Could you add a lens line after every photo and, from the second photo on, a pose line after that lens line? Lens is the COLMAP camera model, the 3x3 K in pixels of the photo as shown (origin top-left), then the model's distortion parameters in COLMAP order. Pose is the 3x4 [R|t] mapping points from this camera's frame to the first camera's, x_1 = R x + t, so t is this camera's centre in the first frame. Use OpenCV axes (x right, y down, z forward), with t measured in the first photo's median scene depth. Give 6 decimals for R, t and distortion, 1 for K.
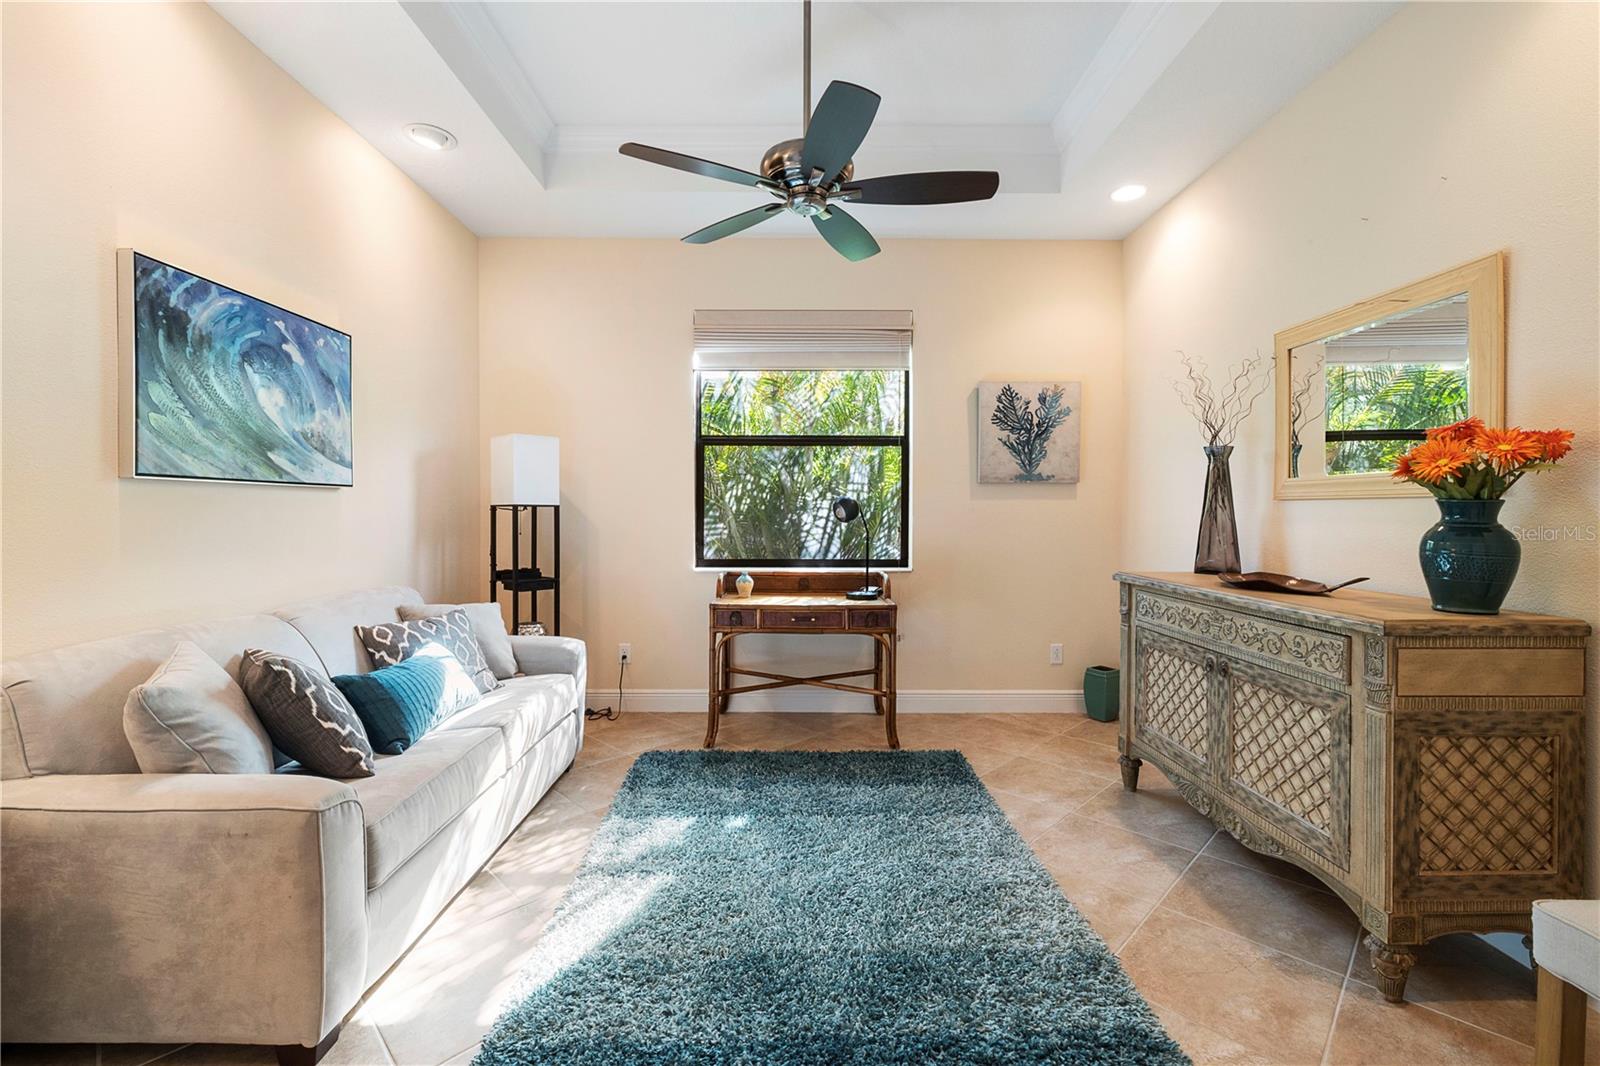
lens RADIAL K [[676.1, 0, 806.6], [0, 676.1, 519.0], [0, 0, 1]] dist [0.001504, -0.001509]
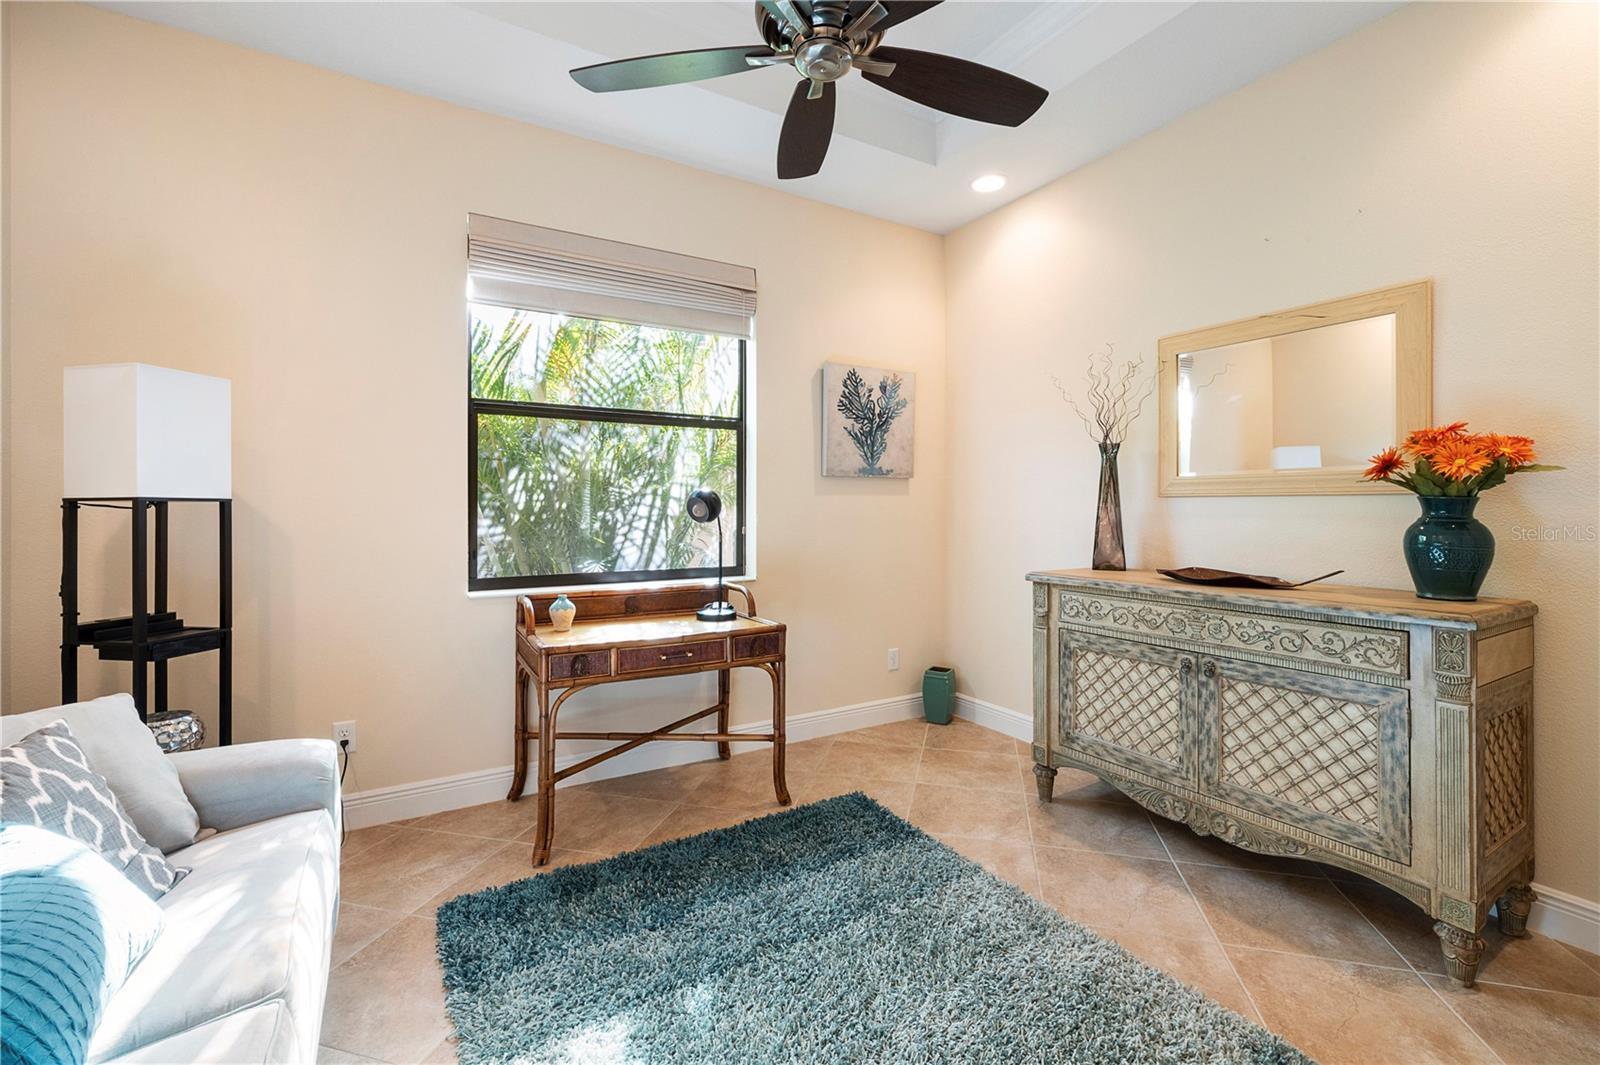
lens RADIAL K [[676.1, 0, 807.5], [0, 676.1, 509.5], [0, 0, 1]] dist [0.001504, -0.001509]
pose [[0.868349, -0.003253, 0.495943, -0.276462], [0.007867, 0.999943, -0.007216, -0.004737], [-0.495891, 0.010168, 0.868325, 0.327803]]
